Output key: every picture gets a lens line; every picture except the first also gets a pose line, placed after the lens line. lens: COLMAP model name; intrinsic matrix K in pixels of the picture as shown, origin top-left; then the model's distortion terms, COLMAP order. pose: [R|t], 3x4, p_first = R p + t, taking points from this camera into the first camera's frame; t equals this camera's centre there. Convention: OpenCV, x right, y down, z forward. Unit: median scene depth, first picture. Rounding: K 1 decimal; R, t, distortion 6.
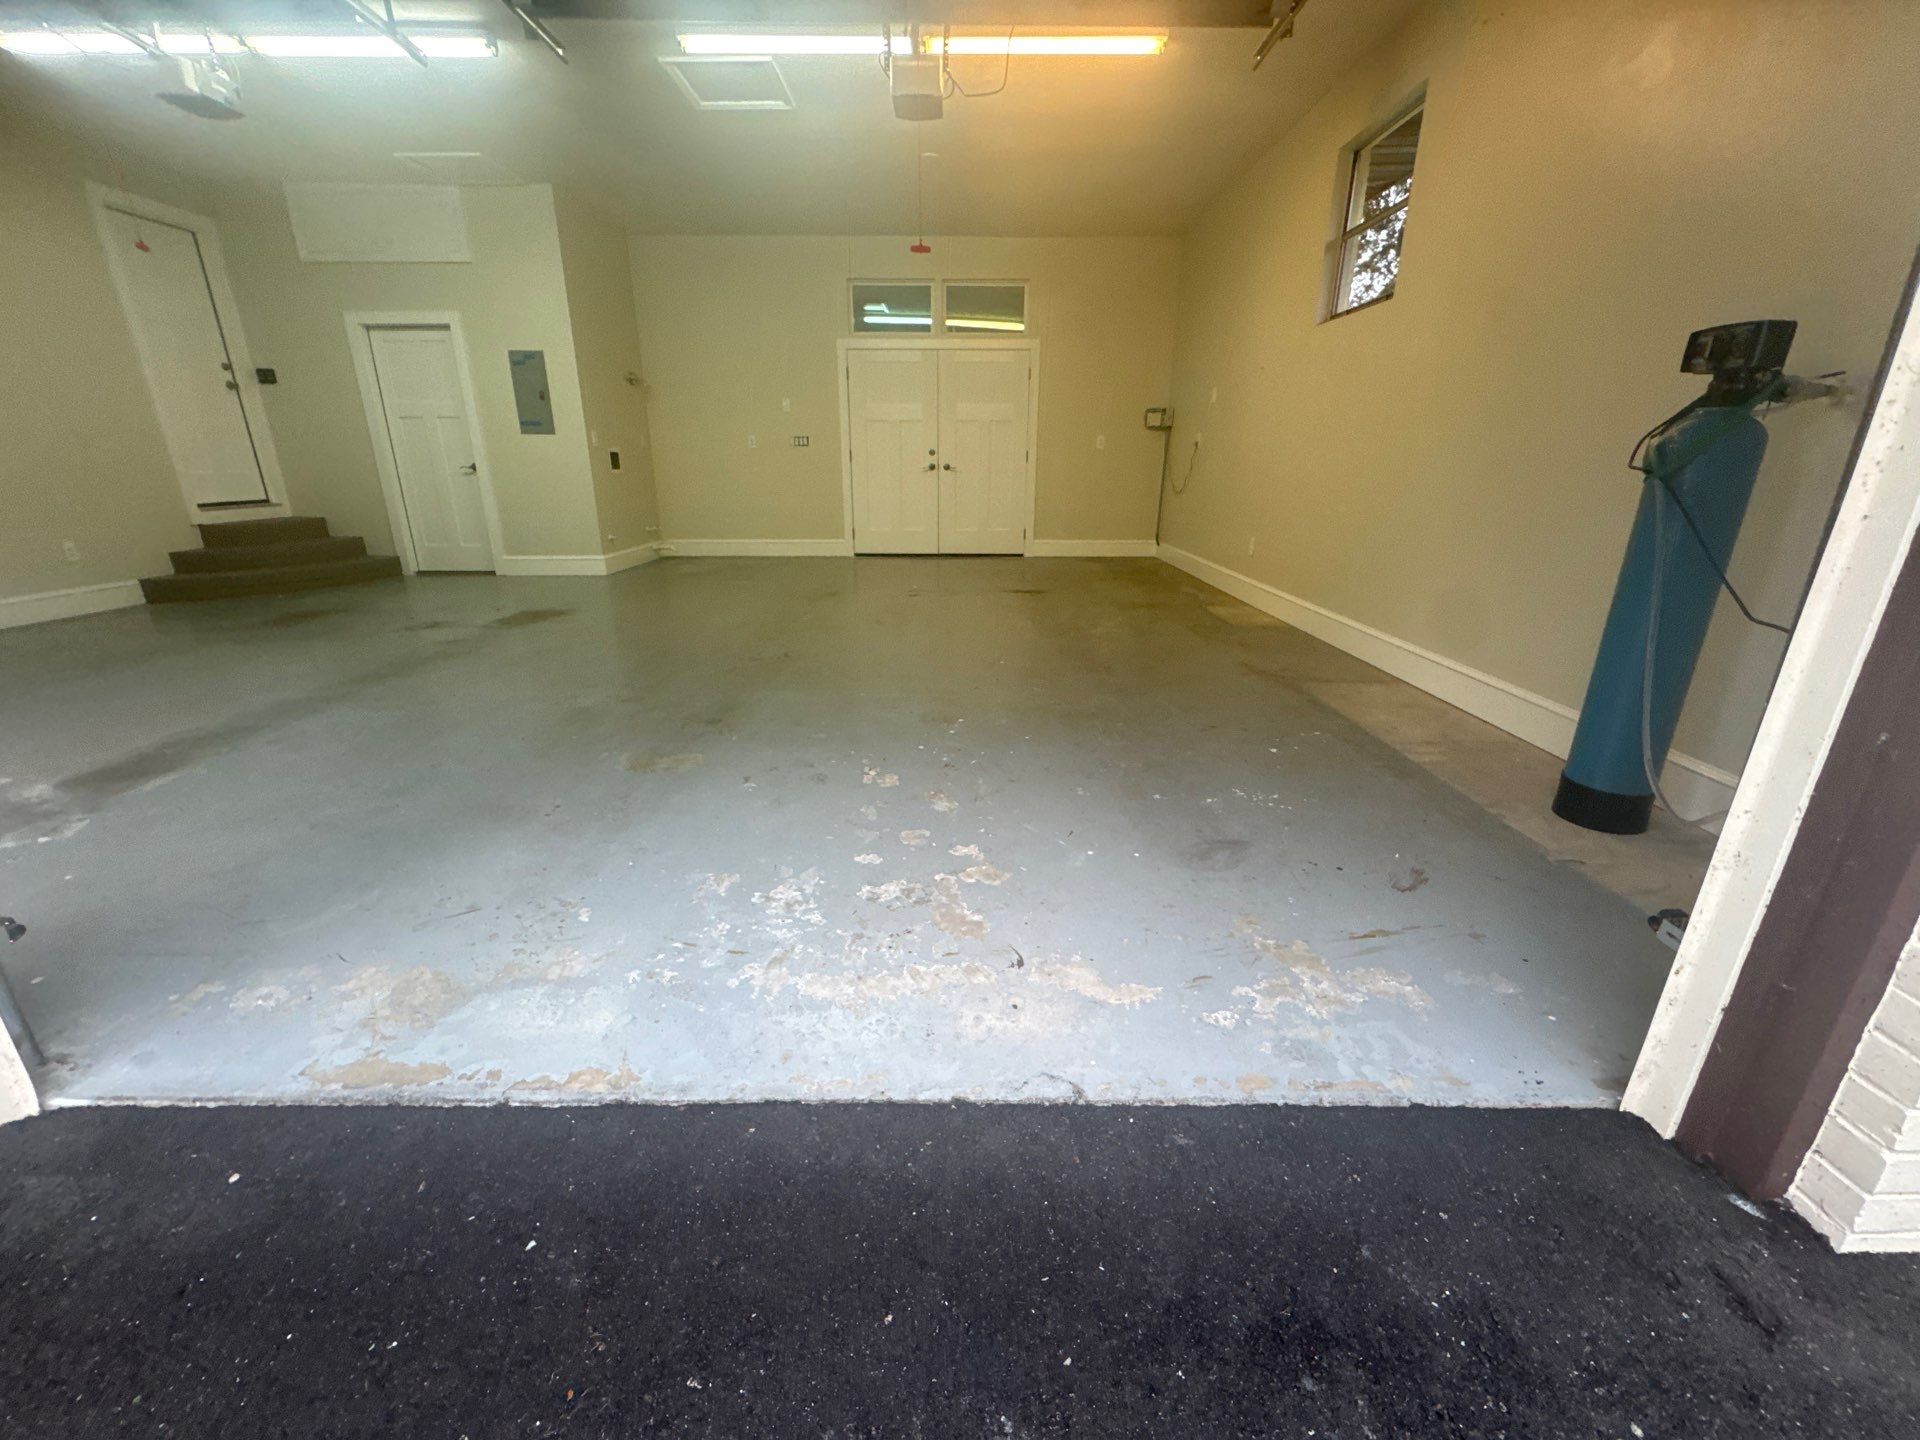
lens RADIAL K [[756.1, 0, 960.0], [0, 756.1, 720.0], [0, 0, 1]] dist [0.000332, -0.000189]
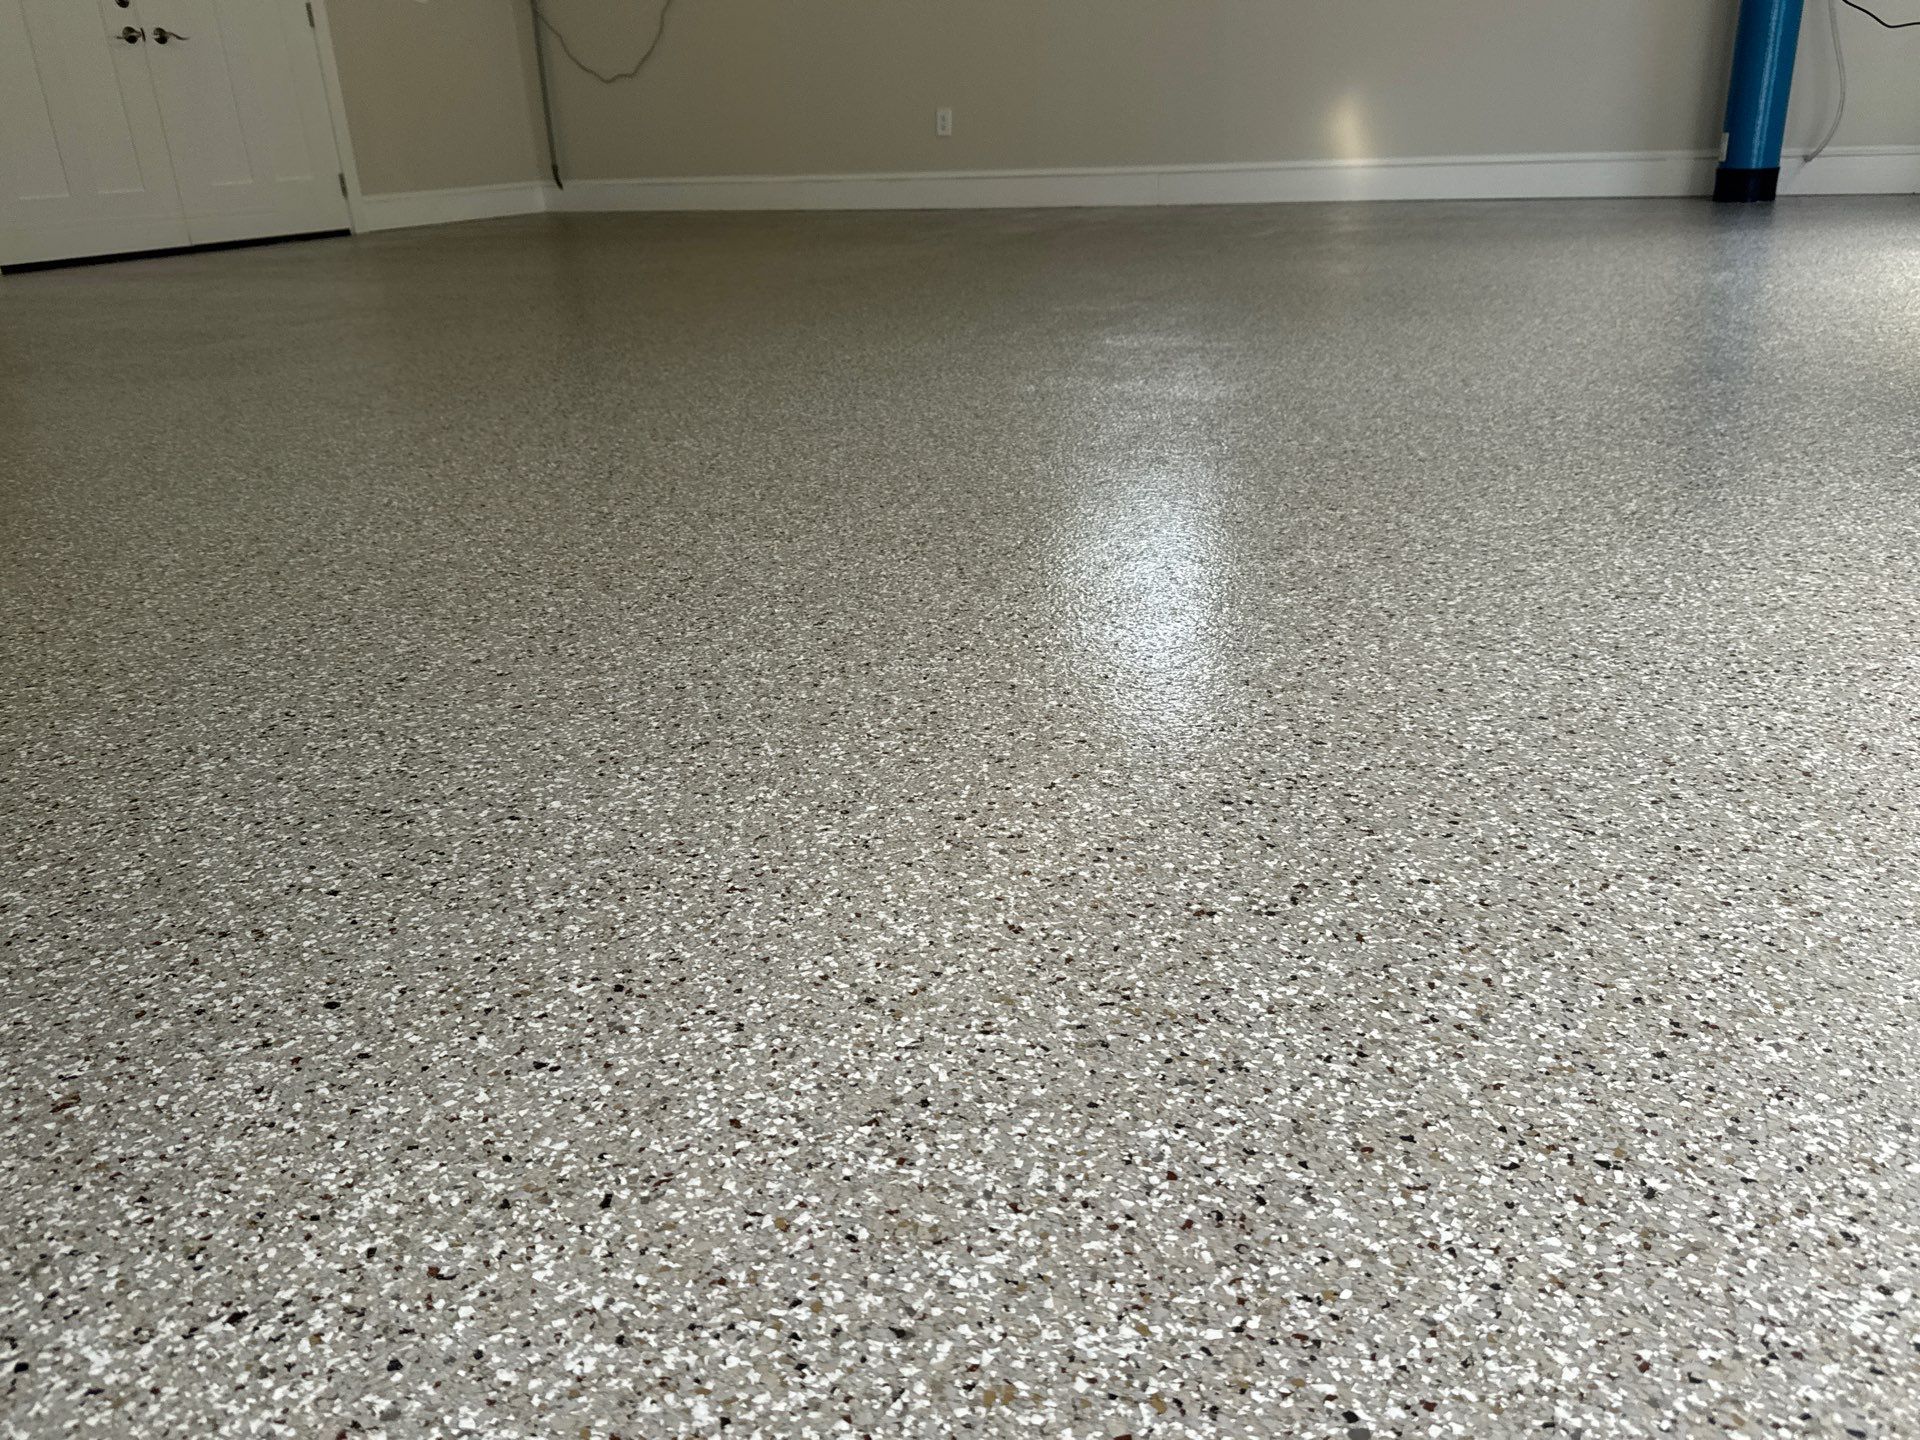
lens RADIAL K [[1506.2, 0, 919.7], [0, 1506.2, 715.4], [0, 0, 1]] dist [0.152174, -0.214896]
pose [[0.501007, -0.348257, 0.792281, -0.731085], [0.335128, 0.922109, 0.193402, -0.010131], [-0.797923, 0.168620, 0.578693, 0.264910]]
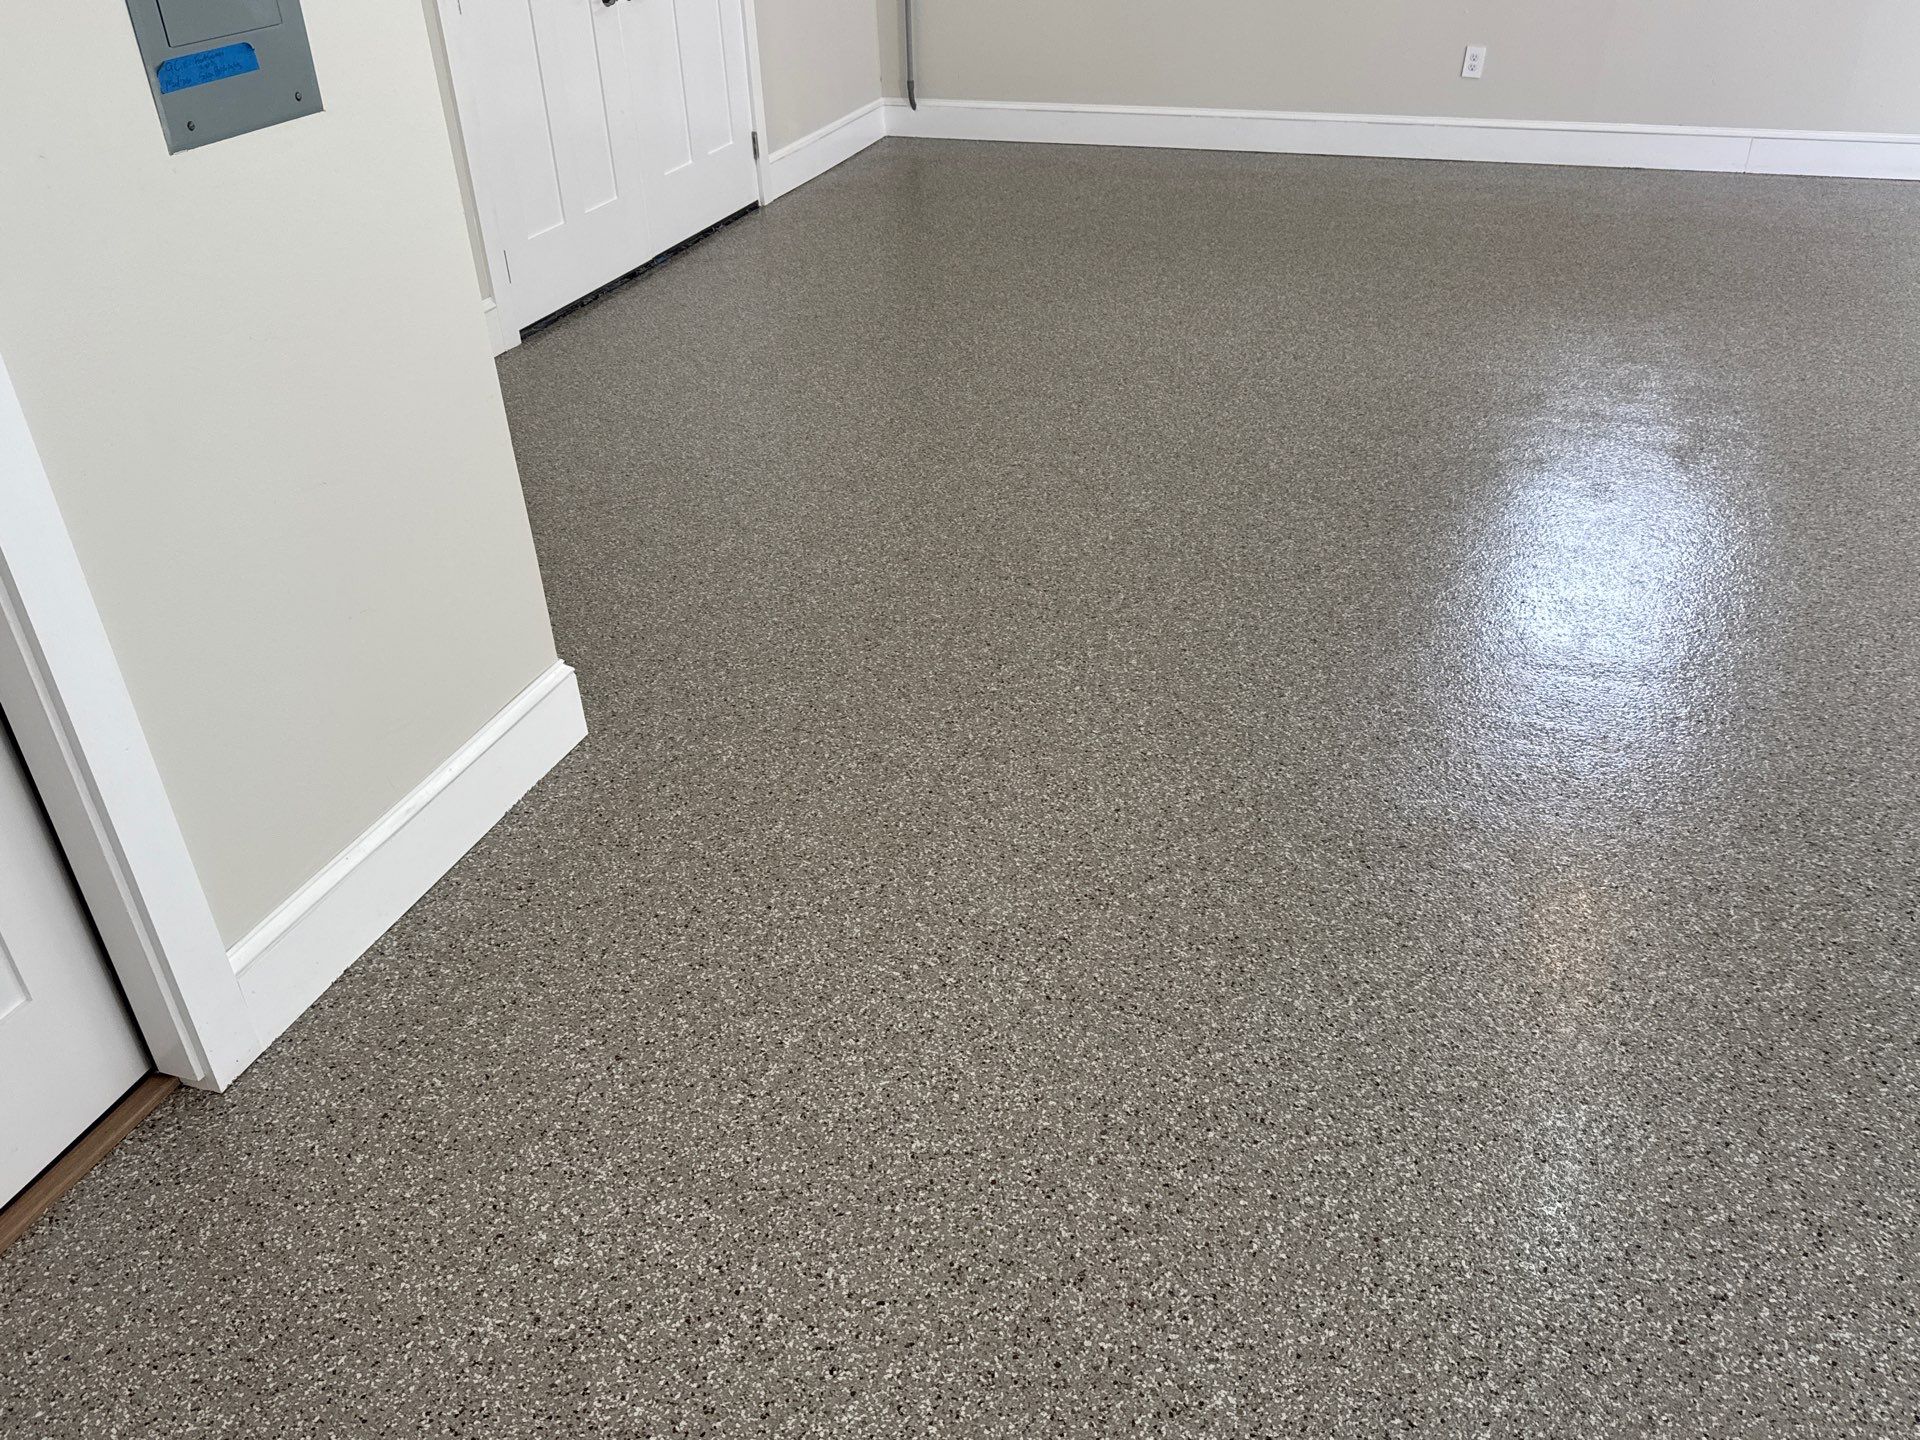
lens RADIAL K [[1537.8, 0, 960.0], [0, 1537.8, 720.0], [0, 0, 1]] dist [0.048306, -0.000317]
pose [[0.335893, -0.510748, 0.791399, -0.784078], [0.339529, 0.849384, 0.404063, -0.339781], [-0.878576, 0.132981, 0.458716, 0.711422]]
